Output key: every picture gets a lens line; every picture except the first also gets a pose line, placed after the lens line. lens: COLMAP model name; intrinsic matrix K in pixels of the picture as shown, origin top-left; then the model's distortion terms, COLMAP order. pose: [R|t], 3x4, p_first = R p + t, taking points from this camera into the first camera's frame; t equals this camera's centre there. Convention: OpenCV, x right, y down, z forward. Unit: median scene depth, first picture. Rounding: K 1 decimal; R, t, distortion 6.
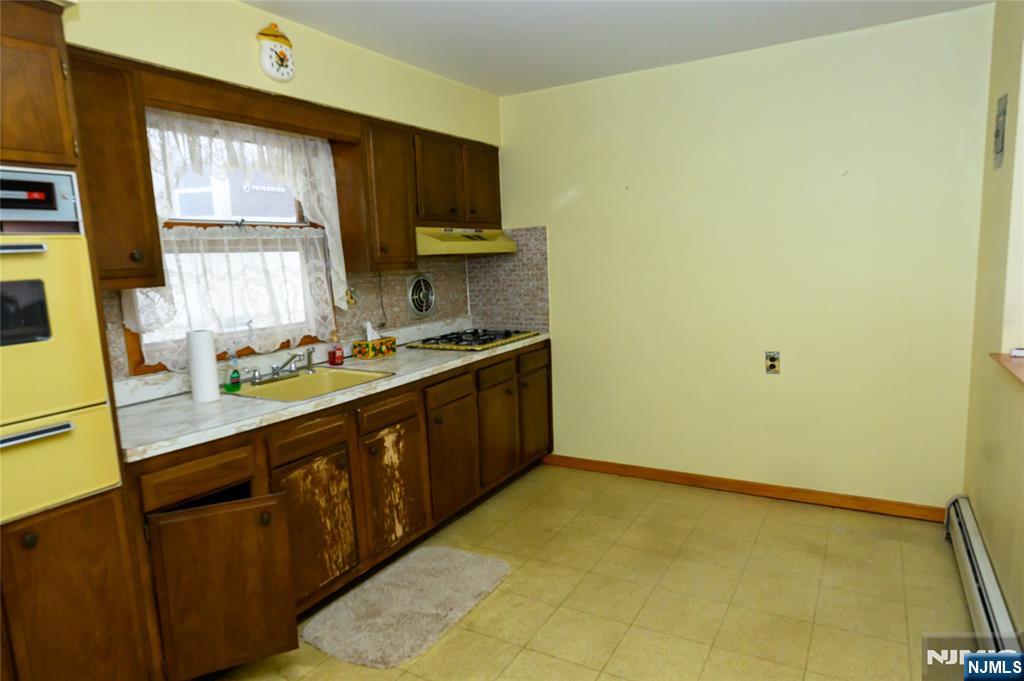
lens RADIAL K [[625.9, 0, 513.2], [0, 625.9, 349.5], [0, 0, 1]] dist [0.000112, 0.003357]
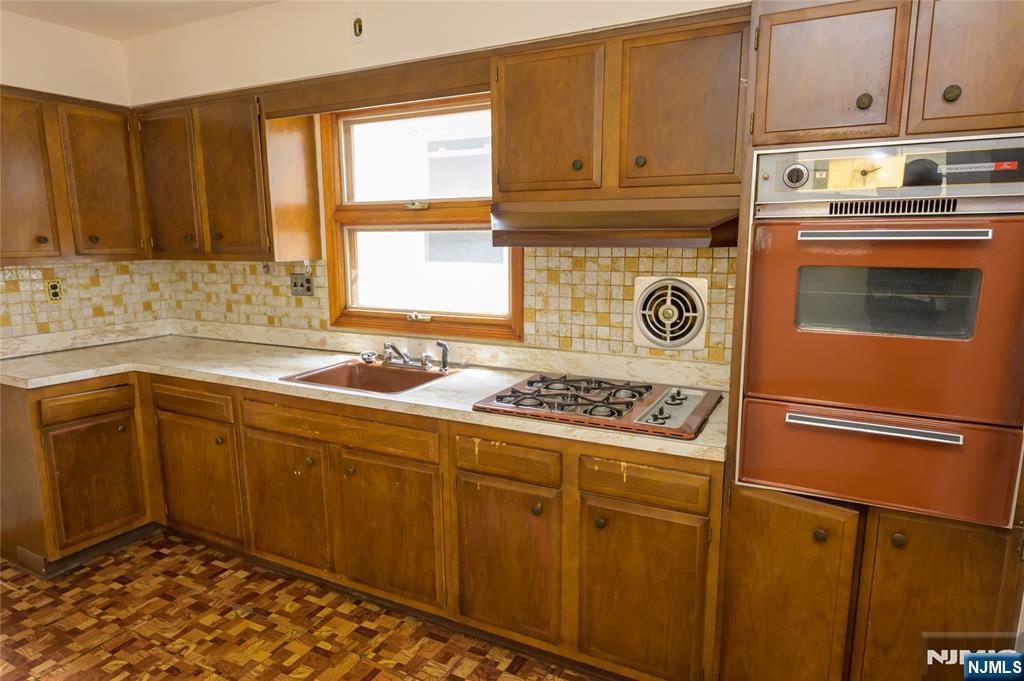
lens RADIAL K [[625.9, 0, 513.2], [0, 625.9, 349.5], [0, 0, 1]] dist [0.000112, 0.003357]
pose [[0.037491, 0.199384, -0.979204, 0.454795], [-0.161428, 0.968231, 0.190970, -0.152659], [0.986172, 0.150911, 0.068486, 0.896259]]
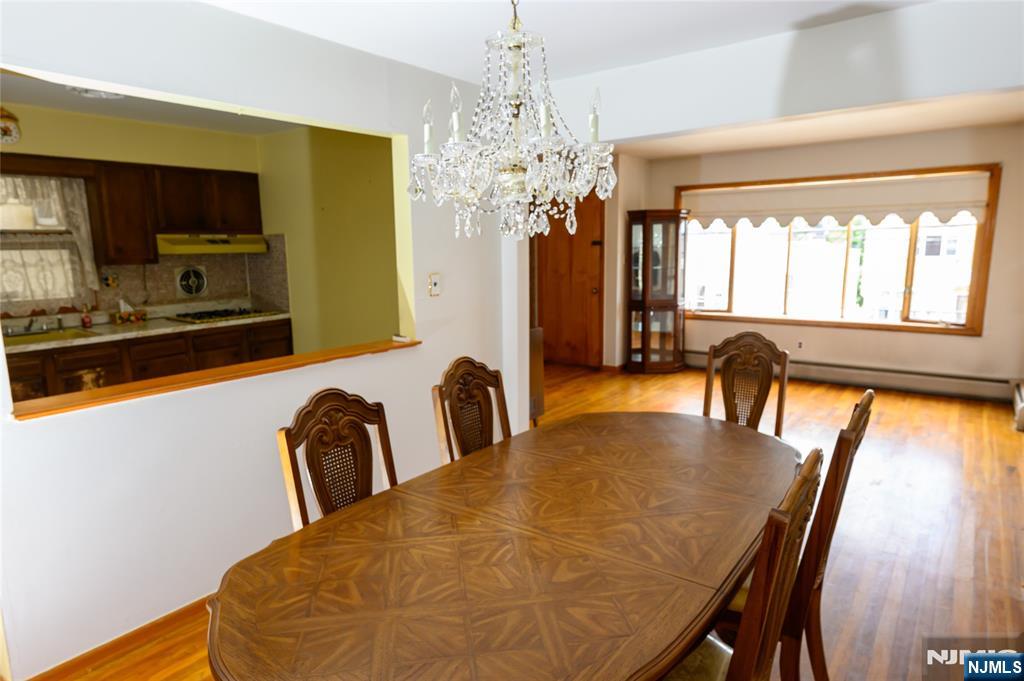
lens RADIAL K [[625.9, 0, 513.2], [0, 625.9, 349.5], [0, 0, 1]] dist [0.000112, 0.003357]
pose [[0.992984, 0.051628, -0.106387, 0.766682], [-0.048676, 0.998359, 0.030154, -0.015478], [0.107769, -0.024764, 0.993867, -0.315033]]
